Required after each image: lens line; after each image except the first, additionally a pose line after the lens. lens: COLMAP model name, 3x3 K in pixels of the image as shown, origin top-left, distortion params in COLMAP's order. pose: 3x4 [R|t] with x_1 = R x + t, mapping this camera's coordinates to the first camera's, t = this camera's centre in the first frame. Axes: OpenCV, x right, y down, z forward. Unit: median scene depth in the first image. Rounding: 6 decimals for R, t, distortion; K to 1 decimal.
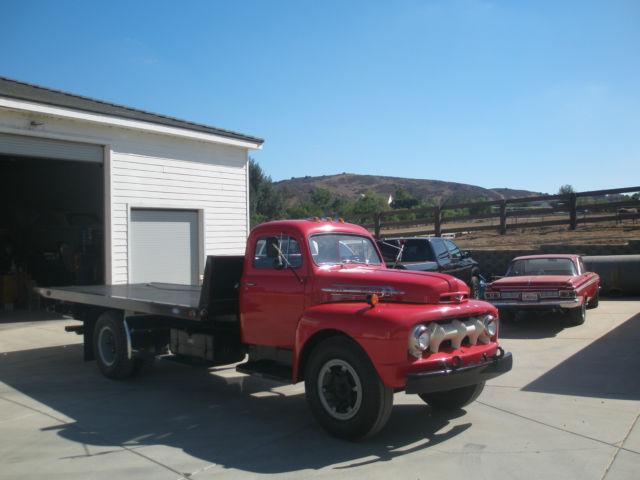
lens RADIAL K [[648.2, 0, 319.2], [0, 648.2, 236.5], [0, 0, 1]] dist [-0.088208, 0.000000]
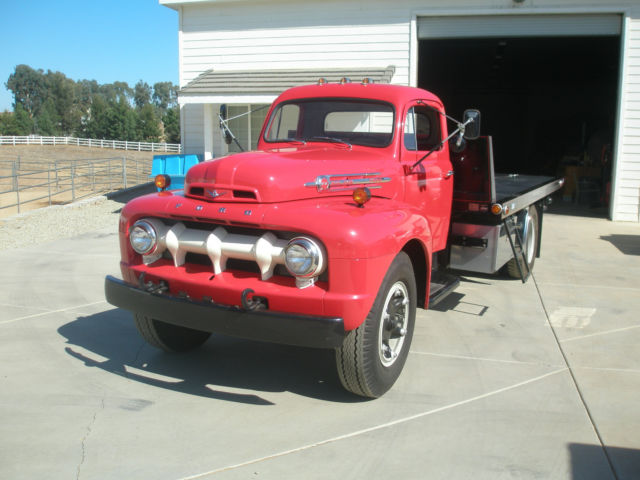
lens RADIAL K [[648.2, 0, 320.0], [0, 648.2, 241.6], [0, 0, 1]] dist [-0.088208, 0.000000]
pose [[0.320884, 0.169218, -0.931879, 0.340227], [-0.014201, 0.984659, 0.173912, 0.012254], [0.947012, -0.042572, 0.318364, 0.360792]]
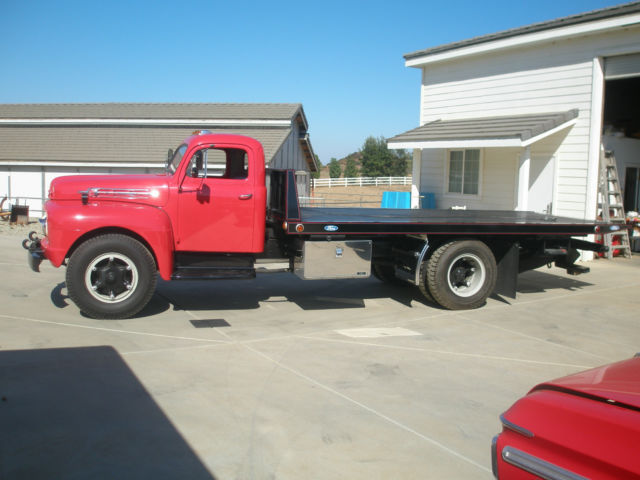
lens RADIAL K [[648.2, 0, 318.2], [0, 648.2, 240.8], [0, 0, 1]] dist [-0.088208, 0.000000]
pose [[-0.431475, 0.094978, -0.897111, 0.444373], [-0.024794, 0.992818, 0.117035, 0.011249], [0.901784, 0.072741, -0.426022, 0.805964]]
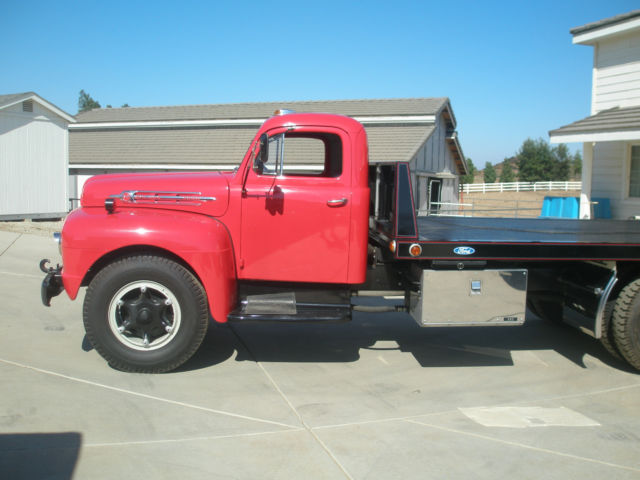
lens RADIAL K [[648.2, 0, 319.0], [0, 648.2, 242.7], [0, 0, 1]] dist [-0.088208, 0.000000]
pose [[-0.628996, 0.081591, -0.773115, 0.292722], [-0.012981, 0.993236, 0.115383, 0.018965], [0.777300, 0.082612, -0.623683, 0.748808]]
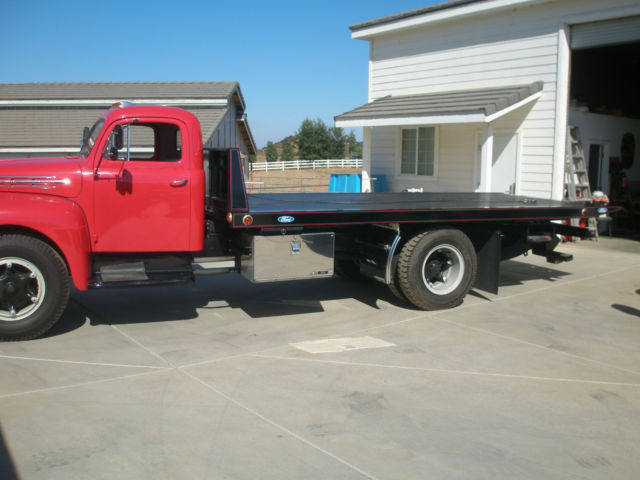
lens RADIAL K [[648.2, 0, 320.8], [0, 648.2, 243.9], [0, 0, 1]] dist [-0.088208, 0.000000]
pose [[-0.336440, 0.131596, -0.932465, 0.369192], [-0.013148, 0.989435, 0.144380, 0.015830], [0.941613, 0.060835, -0.331156, 0.759548]]
